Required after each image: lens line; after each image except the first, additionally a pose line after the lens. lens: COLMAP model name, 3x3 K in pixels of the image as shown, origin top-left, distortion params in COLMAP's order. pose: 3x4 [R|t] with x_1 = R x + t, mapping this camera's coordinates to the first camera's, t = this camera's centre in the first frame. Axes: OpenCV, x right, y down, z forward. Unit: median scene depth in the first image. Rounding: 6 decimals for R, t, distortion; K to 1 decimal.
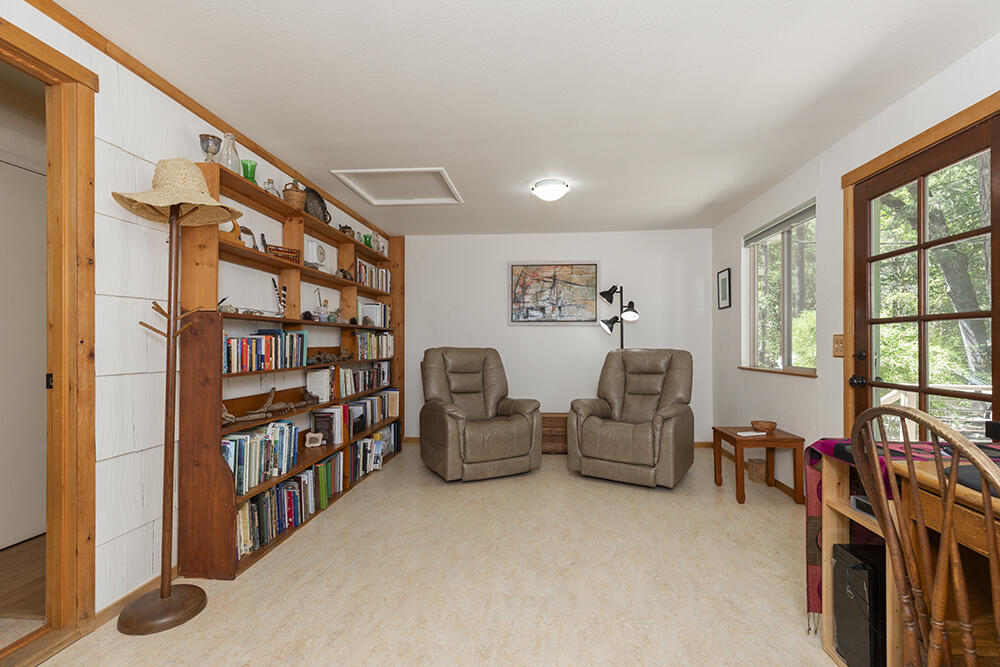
lens RADIAL K [[448.1, 0, 502.2], [0, 448.1, 338.7], [0, 0, 1]] dist [0.007836, 0.000799]
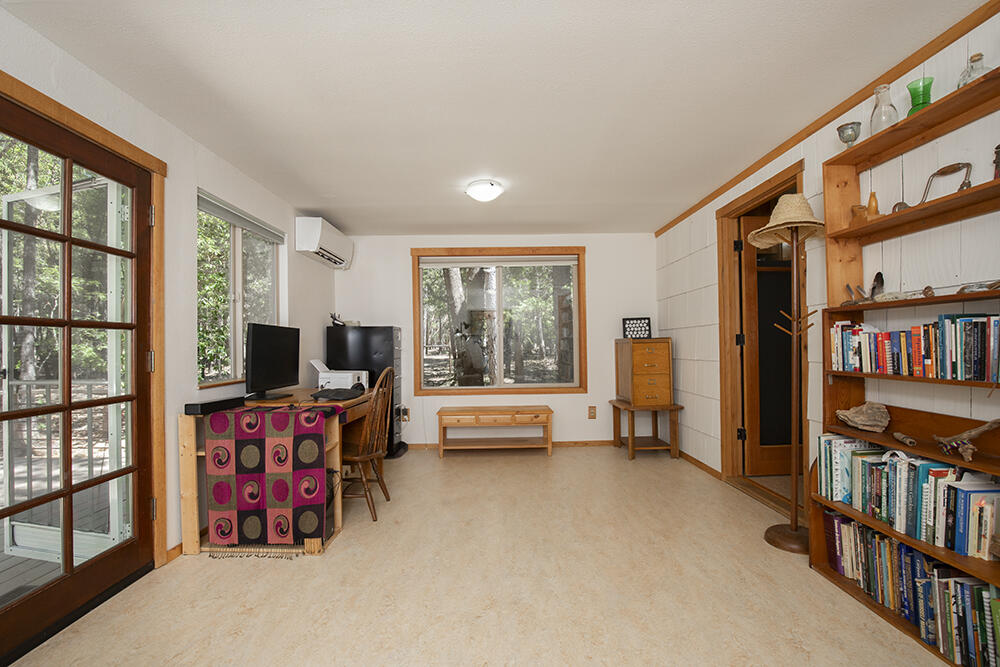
lens RADIAL K [[448.1, 0, 500.6], [0, 448.1, 337.6], [0, 0, 1]] dist [0.007836, 0.000799]
pose [[-0.993638, 0.010325, -0.112149, 0.193374], [0.013116, 0.999622, -0.024178, 0.019852], [0.111857, -0.025495, -0.993397, 1.727292]]
